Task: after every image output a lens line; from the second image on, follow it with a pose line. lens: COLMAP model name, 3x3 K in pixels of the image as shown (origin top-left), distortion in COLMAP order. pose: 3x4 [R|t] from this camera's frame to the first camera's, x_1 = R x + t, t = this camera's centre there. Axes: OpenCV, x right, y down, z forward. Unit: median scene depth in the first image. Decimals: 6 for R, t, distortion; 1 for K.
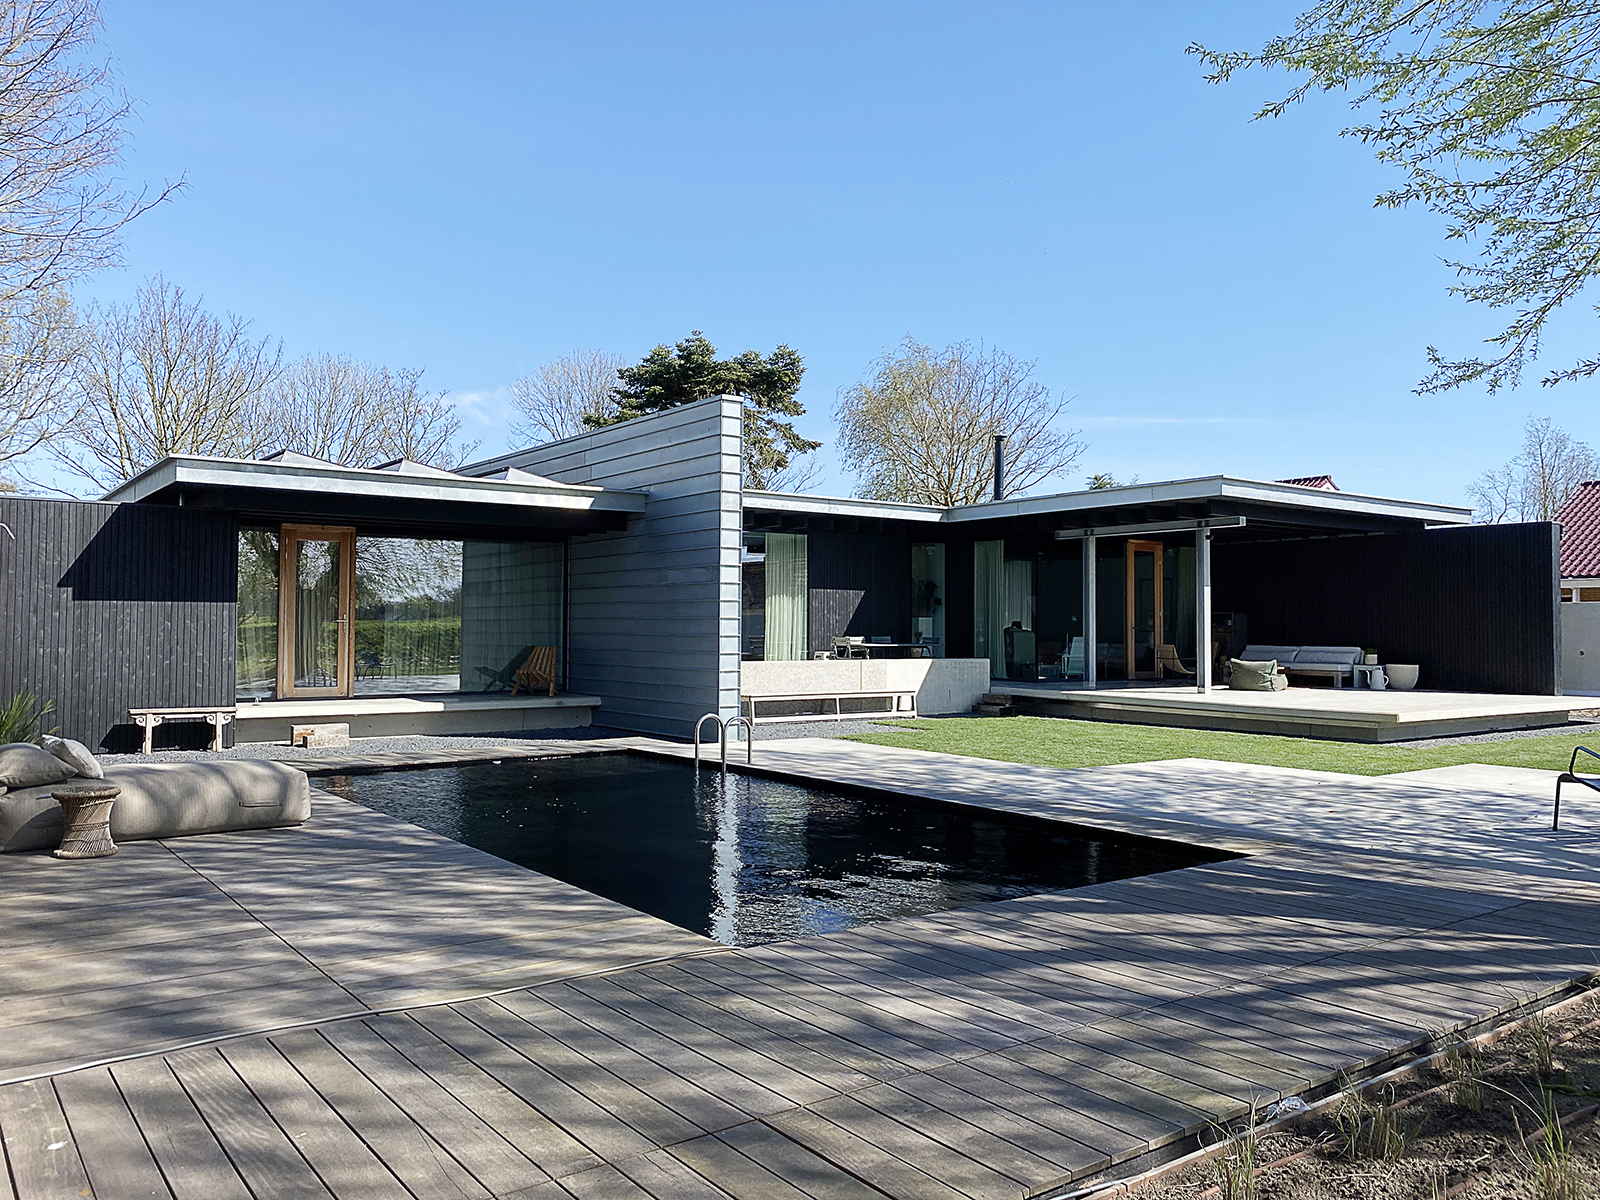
lens RADIAL K [[1200.5, 0, 811.0], [0, 1200.5, 587.3], [0, 0, 1]] dist [0.021715, -0.040158]
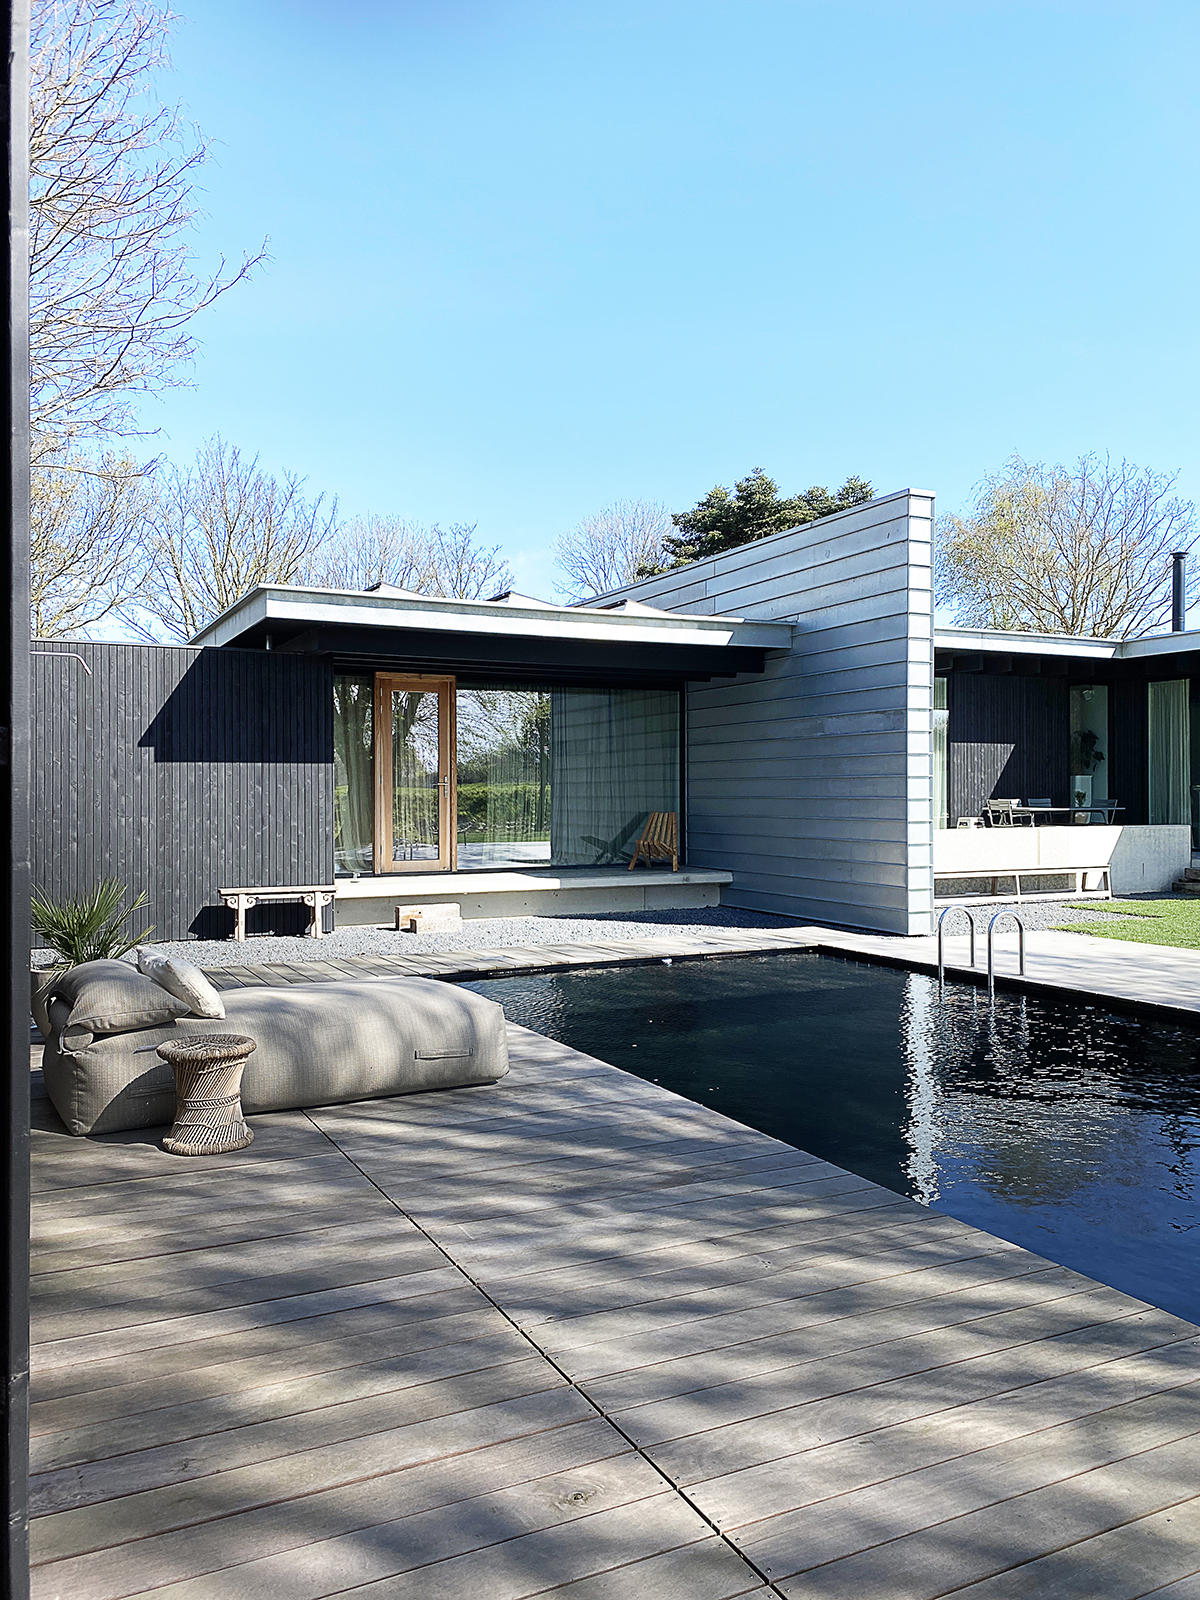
lens RADIAL K [[1200.5, 0, 613.4], [0, 1200.5, 797.4], [0, 0, 1]] dist [0.021715, -0.040158]
pose [[0.984474, -0.006378, -0.175416, -0.104653], [0.013118, 0.999218, 0.037292, 0.006341], [0.175041, -0.039014, 0.983788, 0.156625]]
